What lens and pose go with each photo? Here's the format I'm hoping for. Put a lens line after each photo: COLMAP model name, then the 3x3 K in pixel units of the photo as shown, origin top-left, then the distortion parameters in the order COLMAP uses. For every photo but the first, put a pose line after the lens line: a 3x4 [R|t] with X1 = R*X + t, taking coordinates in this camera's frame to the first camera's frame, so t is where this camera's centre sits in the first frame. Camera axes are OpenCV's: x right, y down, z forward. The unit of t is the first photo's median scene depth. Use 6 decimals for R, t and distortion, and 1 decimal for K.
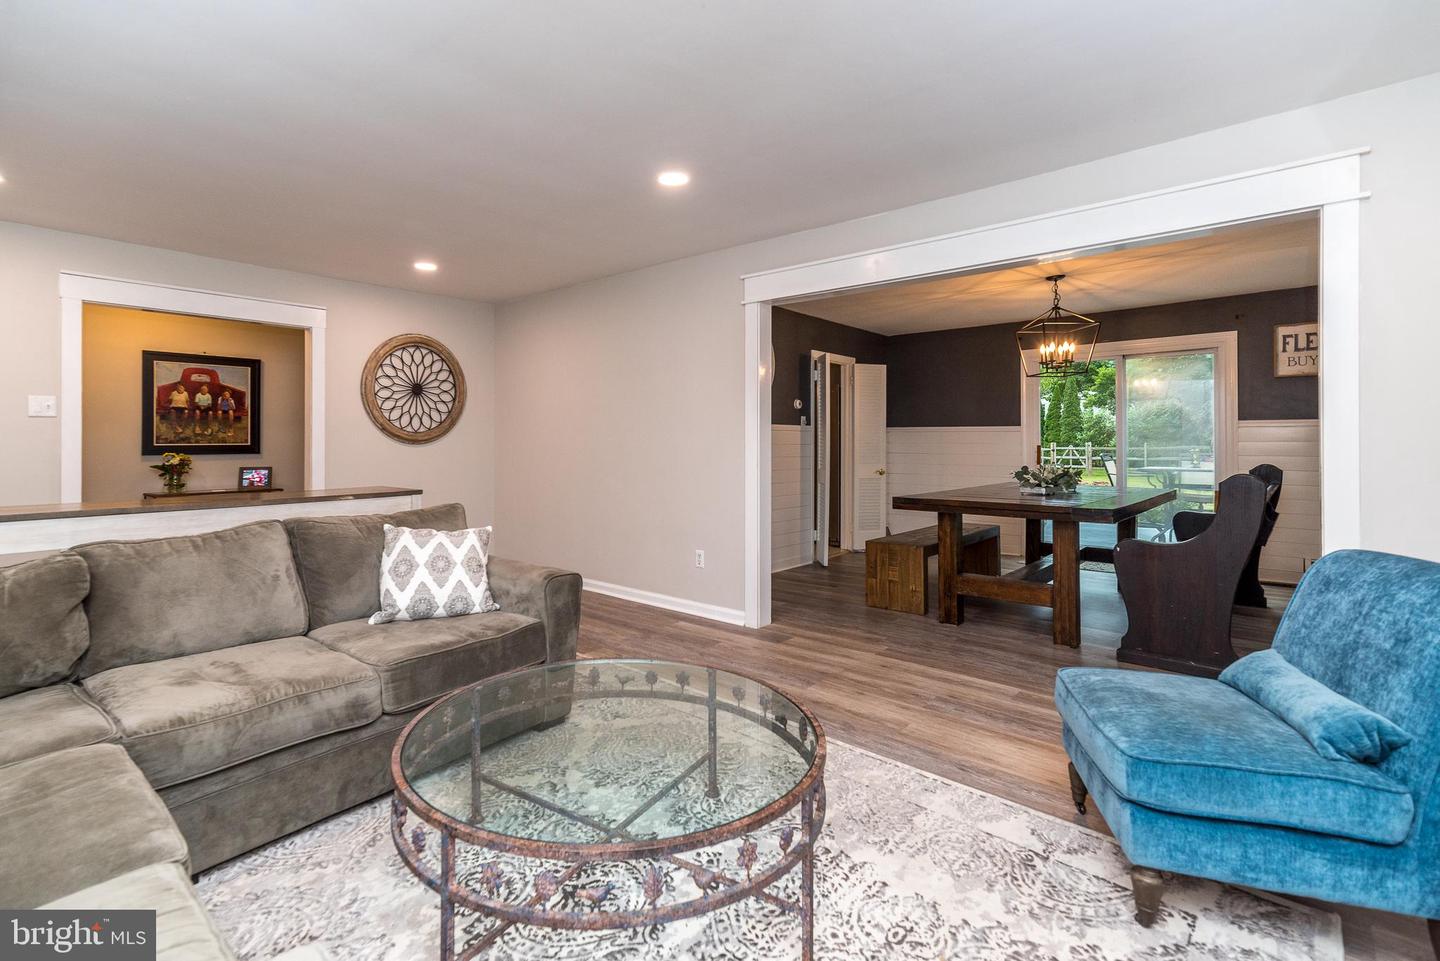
lens RADIAL K [[674.3, 0, 661.2], [0, 674.3, 438.8], [0, 0, 1]] dist [0.002529, 0.000070]
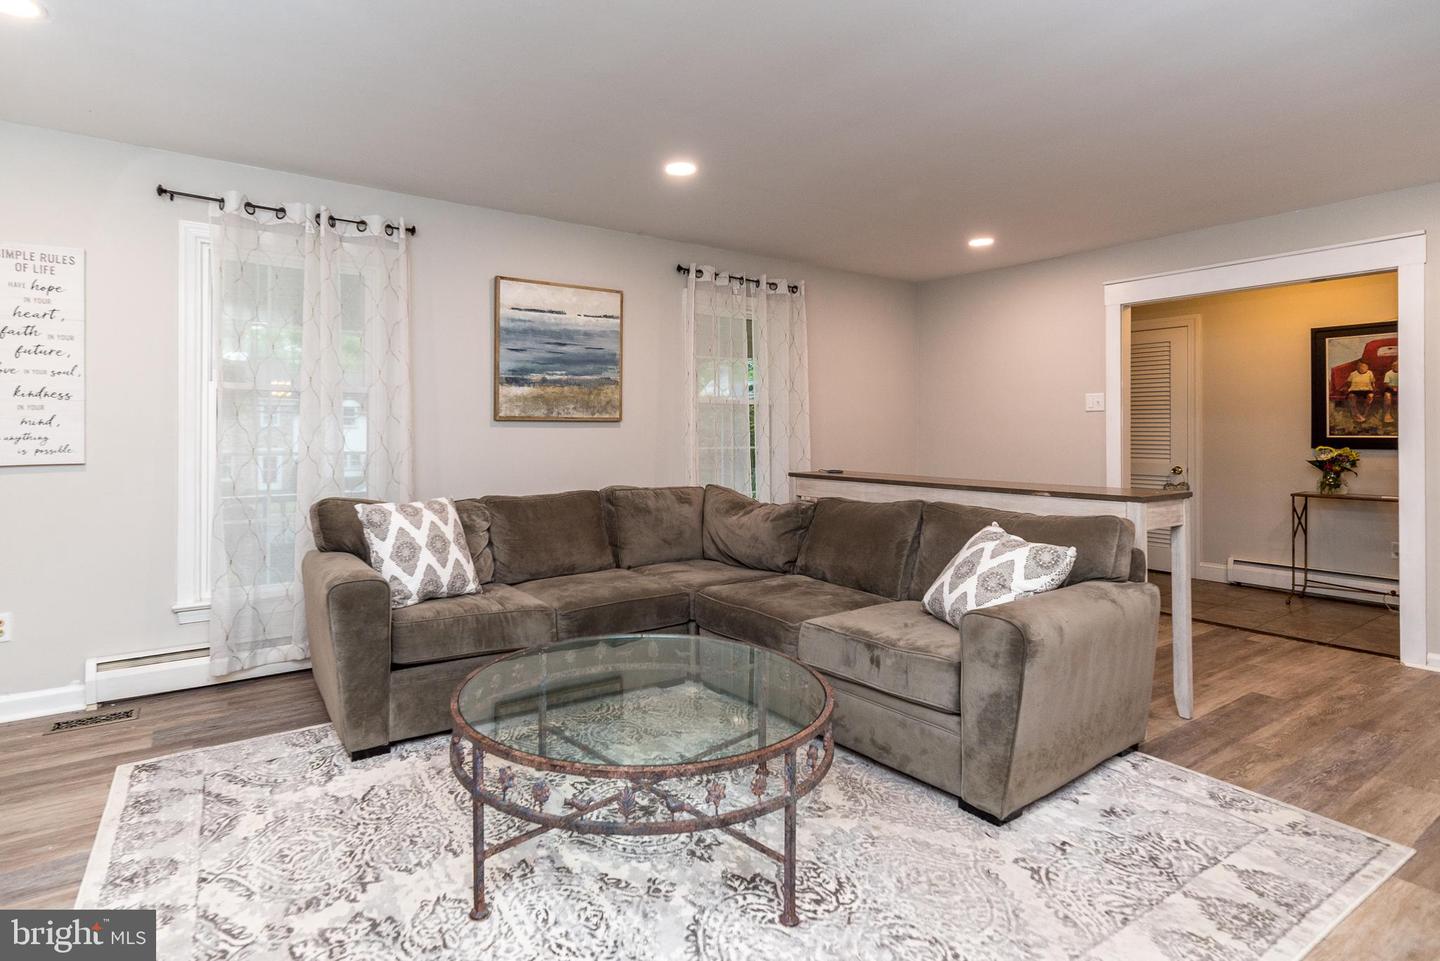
lens RADIAL K [[719.9, 0, 671.9], [0, 719.9, 425.1], [0, 0, 1]] dist [0.002694, 0.000639]
pose [[-0.222467, -0.007448, -0.974912, 0.334784], [0.000890, 0.999969, -0.007842, 0.000657], [0.974940, -0.002612, -0.222454, 0.408411]]
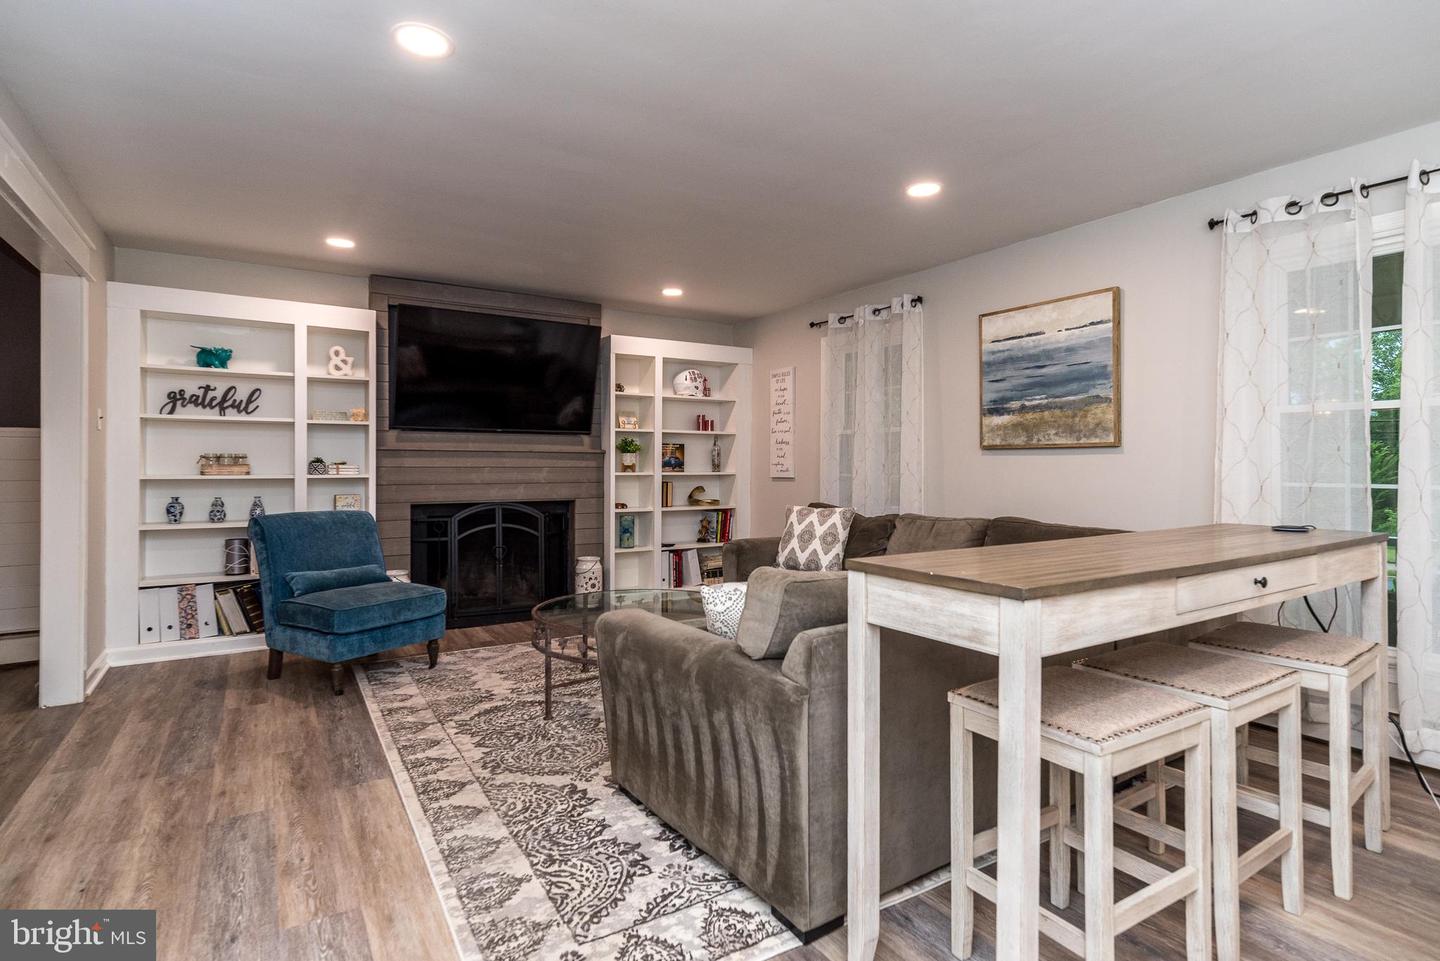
lens RADIAL K [[737.0, 0, 700.7], [0, 737.0, 465.4], [0, 0, 1]] dist [0.013172, 0.000172]
pose [[-0.966246, -0.000406, 0.257620, -0.235858], [-0.000754, 0.999999, -0.001251, 0.008531], [-0.257619, -0.001403, -0.966245, 0.916757]]
